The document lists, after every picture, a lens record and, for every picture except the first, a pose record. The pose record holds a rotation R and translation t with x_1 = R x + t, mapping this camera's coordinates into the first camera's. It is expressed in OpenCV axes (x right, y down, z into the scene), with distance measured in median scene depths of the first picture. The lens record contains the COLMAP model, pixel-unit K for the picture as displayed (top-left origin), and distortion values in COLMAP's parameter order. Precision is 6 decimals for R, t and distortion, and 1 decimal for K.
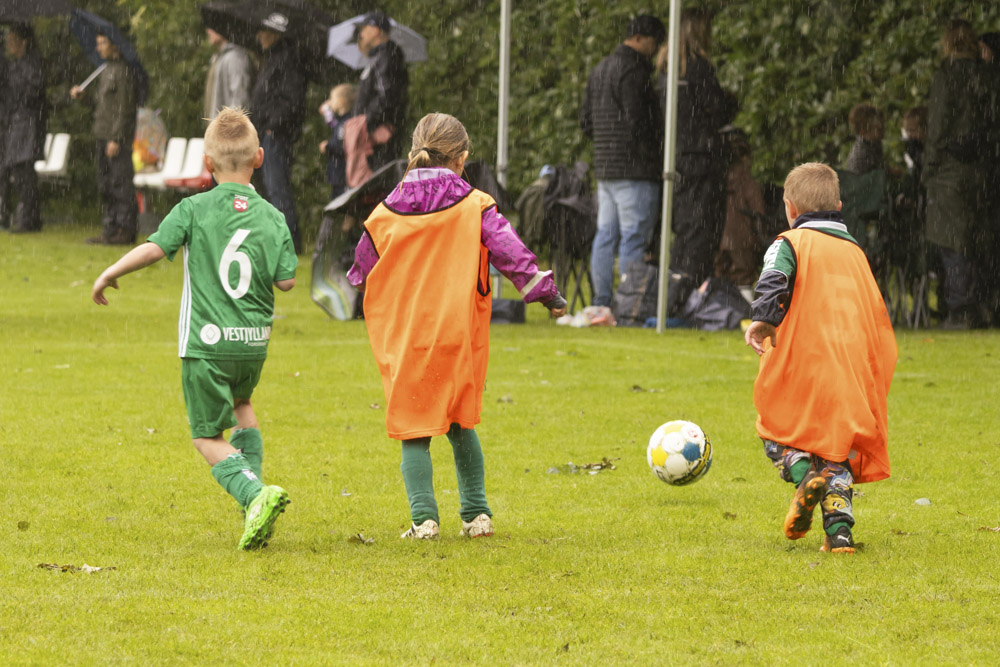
lens RADIAL K [[5027.8, 0, 499.8], [0, 5027.8, 333.9], [0, 0, 1]] dist [-0.199924, 0.000000]
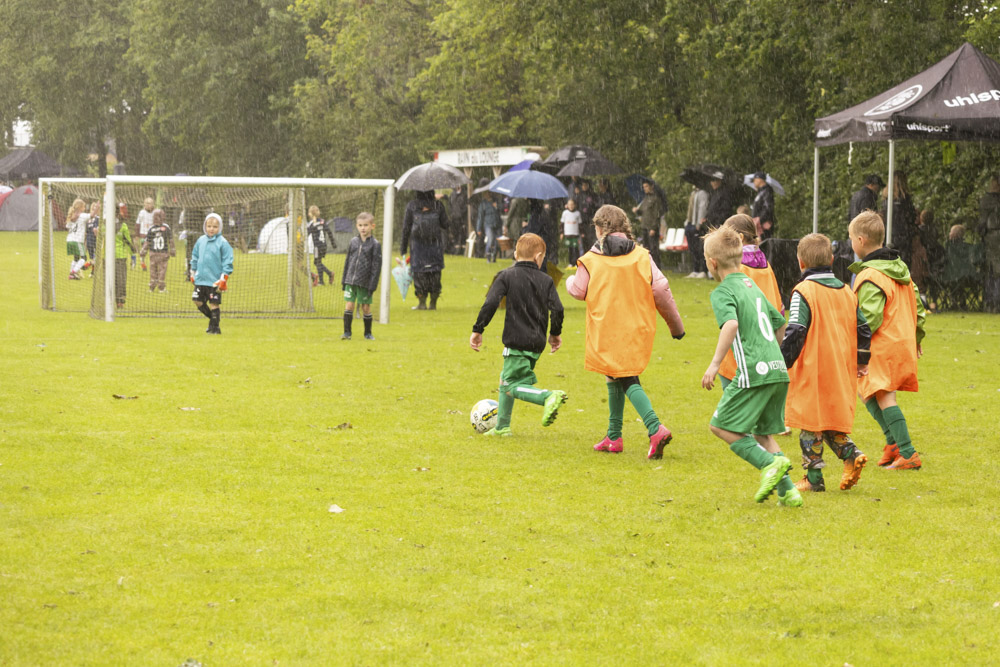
lens RADIAL K [[2847.4, 0, 500.0], [0, 2847.4, 333.0], [0, 0, 1]] dist [-0.142376, 0.000000]
pose [[0.990941, 0.004703, -0.134218, 0.031934], [-0.004402, 0.999987, 0.002541, 0.005454], [0.134228, -0.001927, 0.990949, -0.286800]]
